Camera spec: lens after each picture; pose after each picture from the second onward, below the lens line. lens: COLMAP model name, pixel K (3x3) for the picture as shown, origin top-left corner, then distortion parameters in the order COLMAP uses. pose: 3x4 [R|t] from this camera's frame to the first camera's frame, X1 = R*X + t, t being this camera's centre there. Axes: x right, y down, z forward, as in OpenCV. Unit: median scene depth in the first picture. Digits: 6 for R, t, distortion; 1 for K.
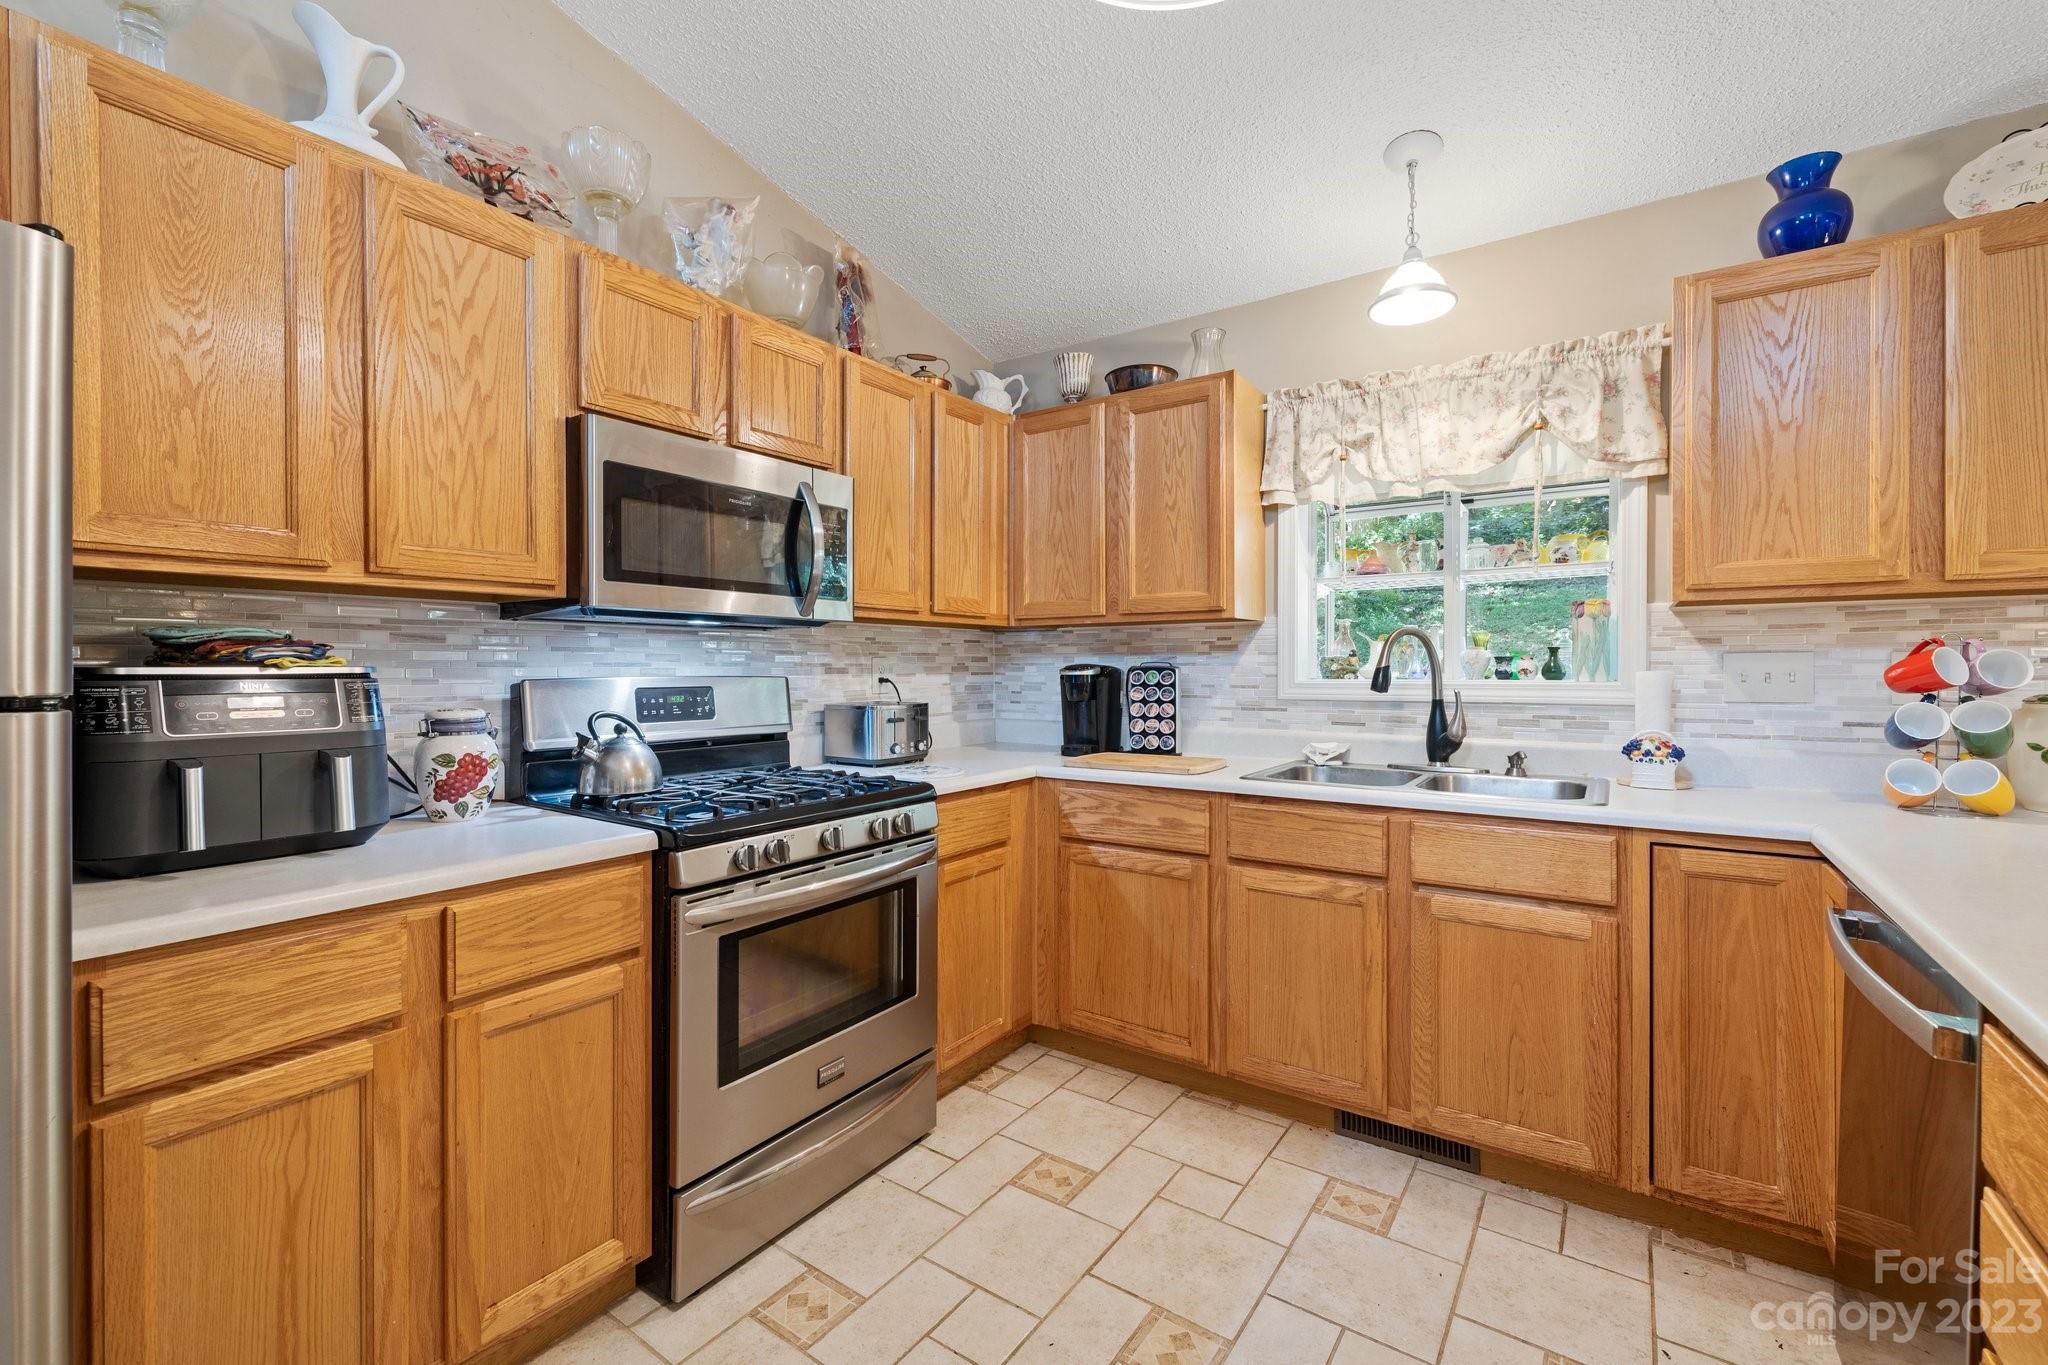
lens RADIAL K [[866.7, 0, 1026.2], [0, 866.7, 672.5], [0, 0, 1]] dist [-0.000957, 0.000462]
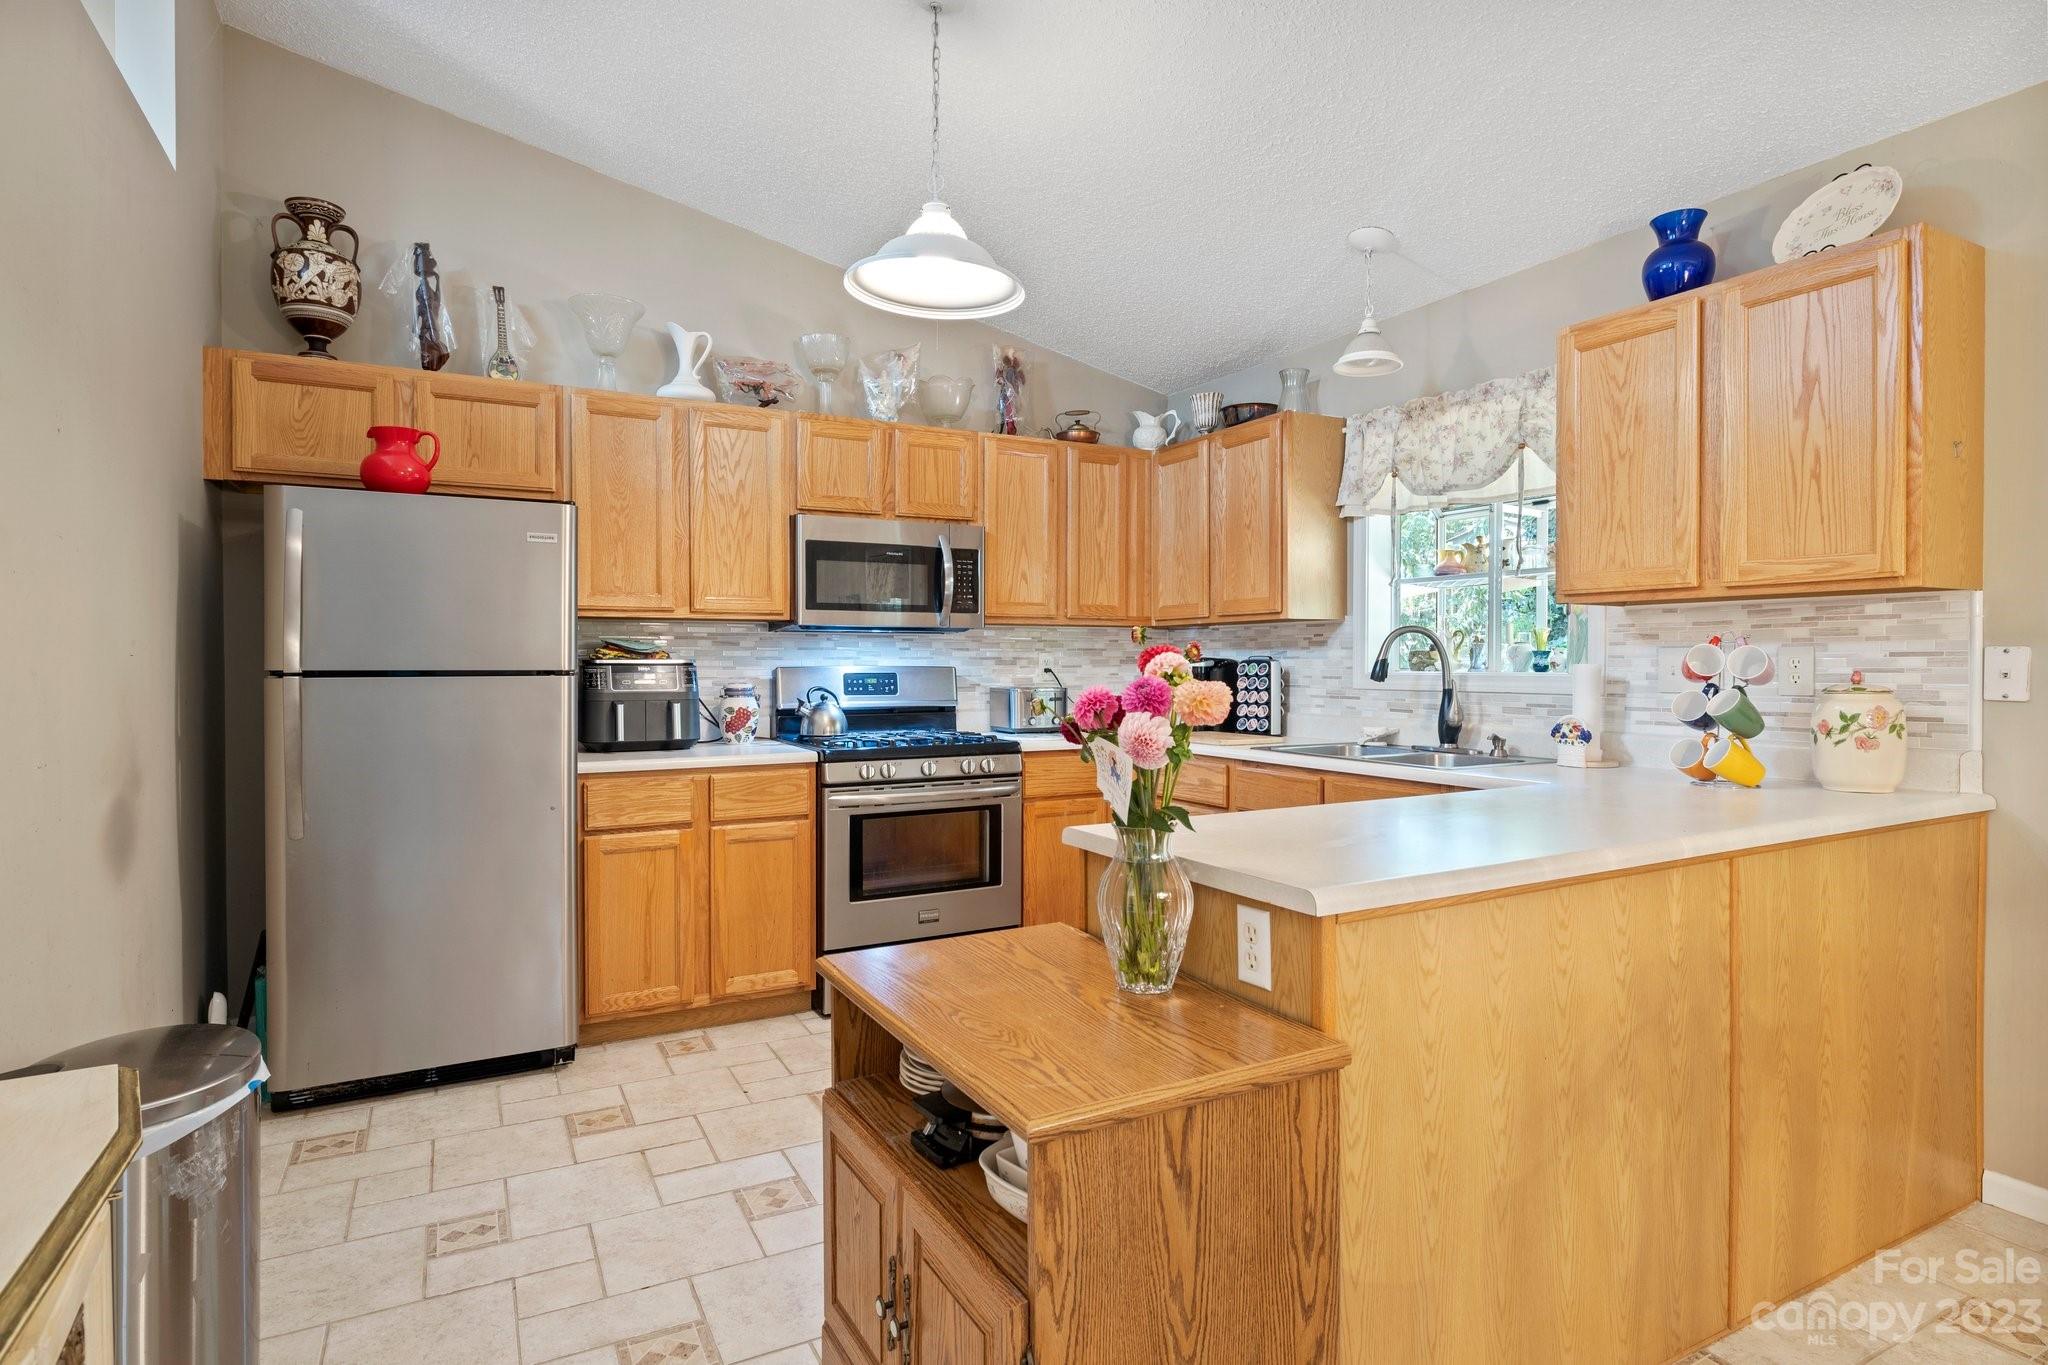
lens RADIAL K [[1106.6, 0, 1037.6], [0, 1106.6, 674.3], [0, 0, 1]] dist [-0.002142, -0.000770]
pose [[0.892775, 0.006630, -0.450455, 0.734908], [-0.003534, 0.999964, 0.007714, 0.003111], [0.450490, -0.005295, 0.892766, -0.608406]]
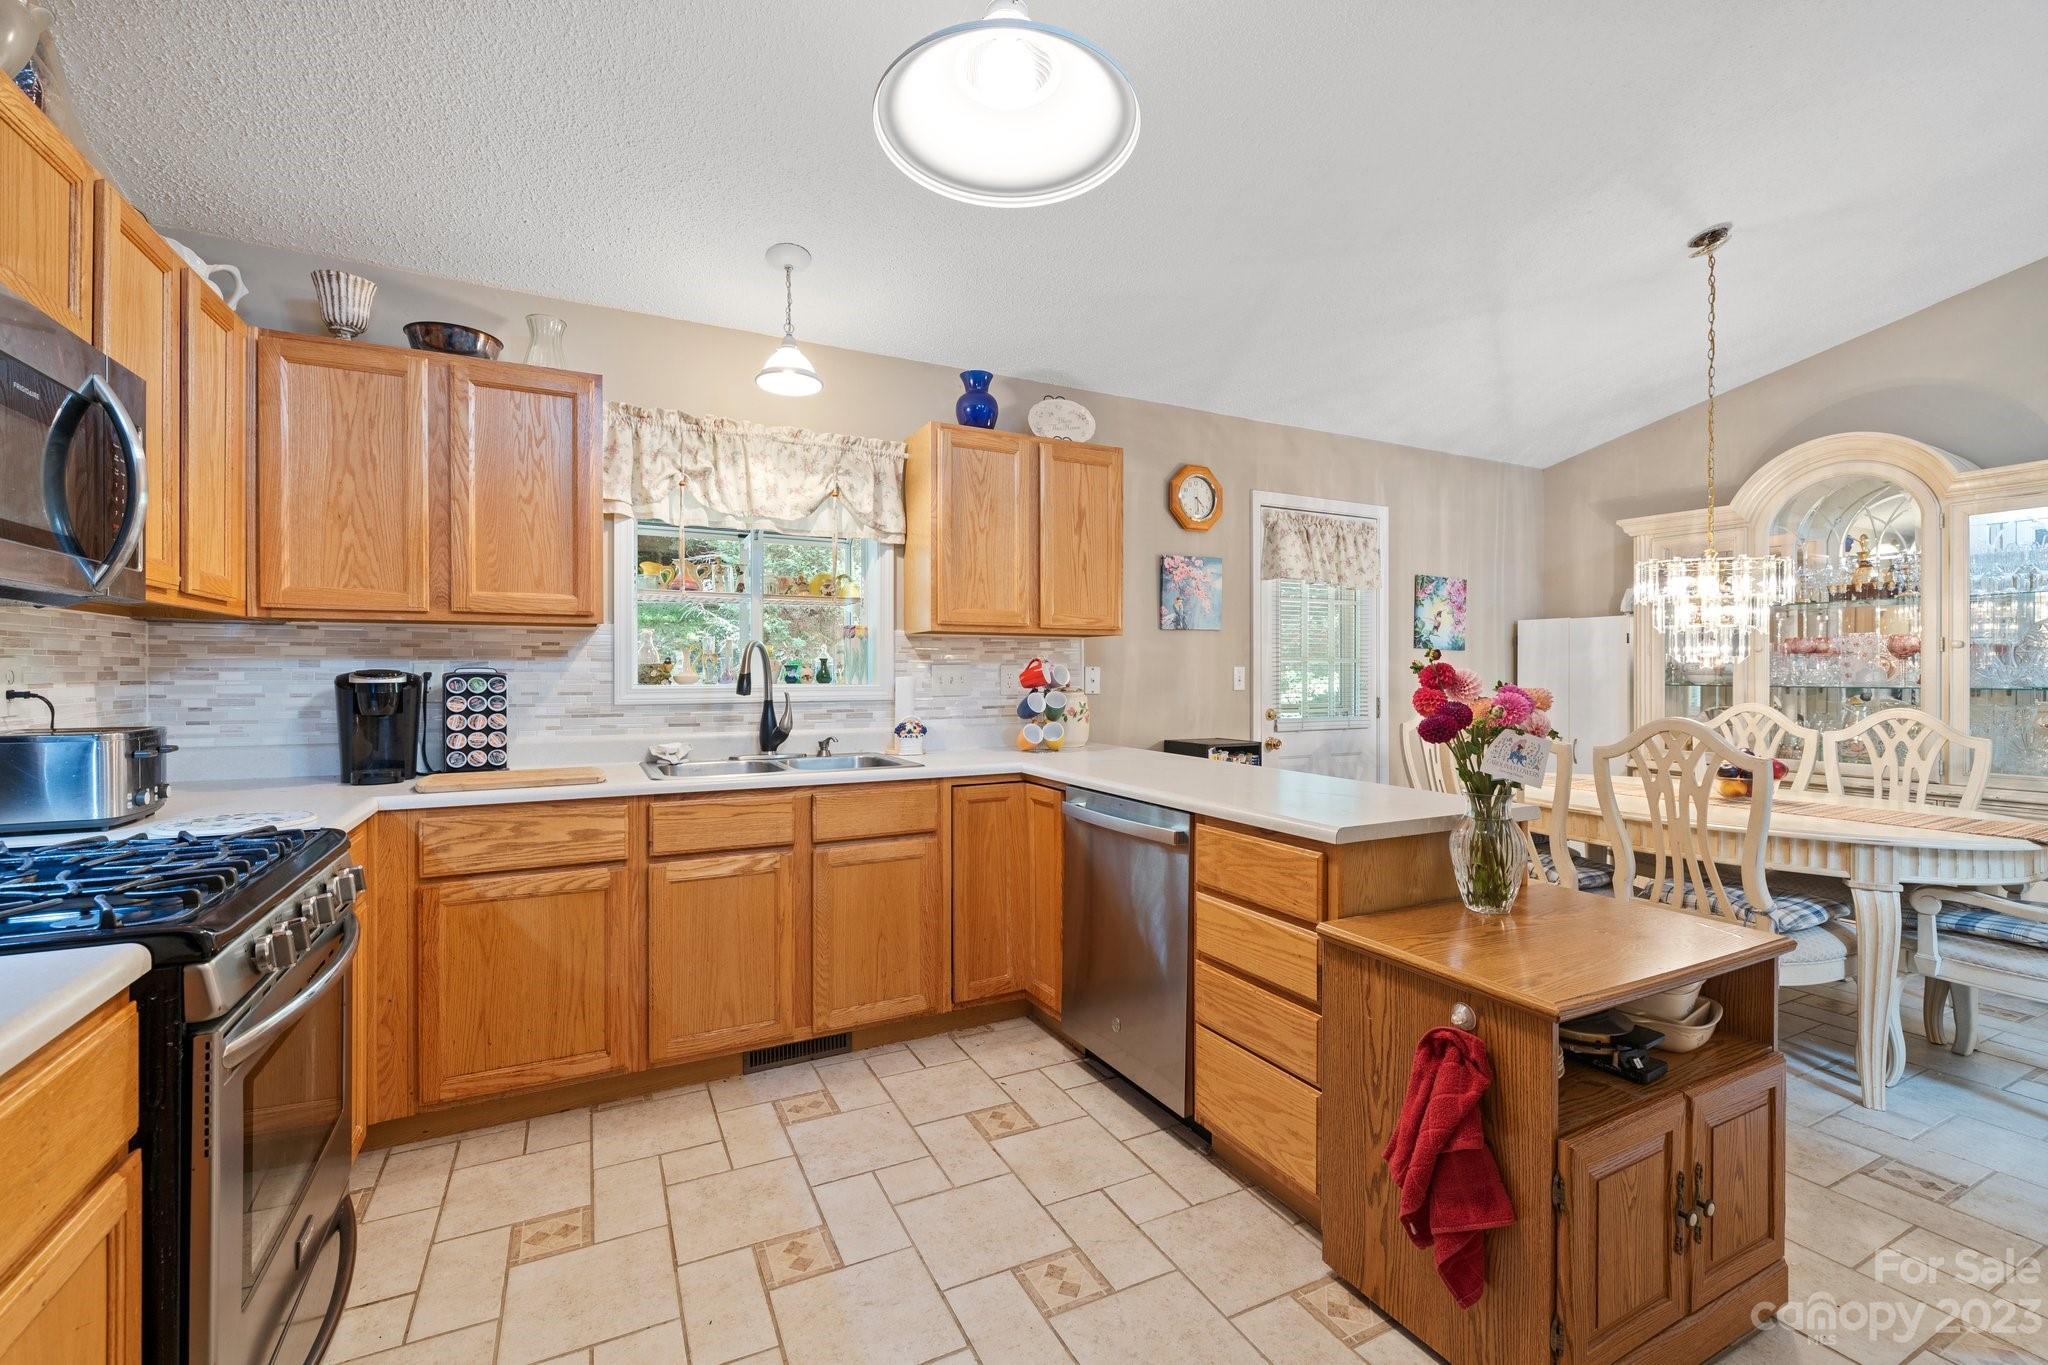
lens RADIAL K [[866.7, 0, 1033.1], [0, 866.7, 678.1], [0, 0, 1]] dist [-0.000957, 0.000462]
pose [[0.462404, -0.004131, 0.886660, -0.494461], [0.004584, 0.999987, 0.002268, -0.001189], [-0.886658, 0.003016, 0.462417, 0.117631]]
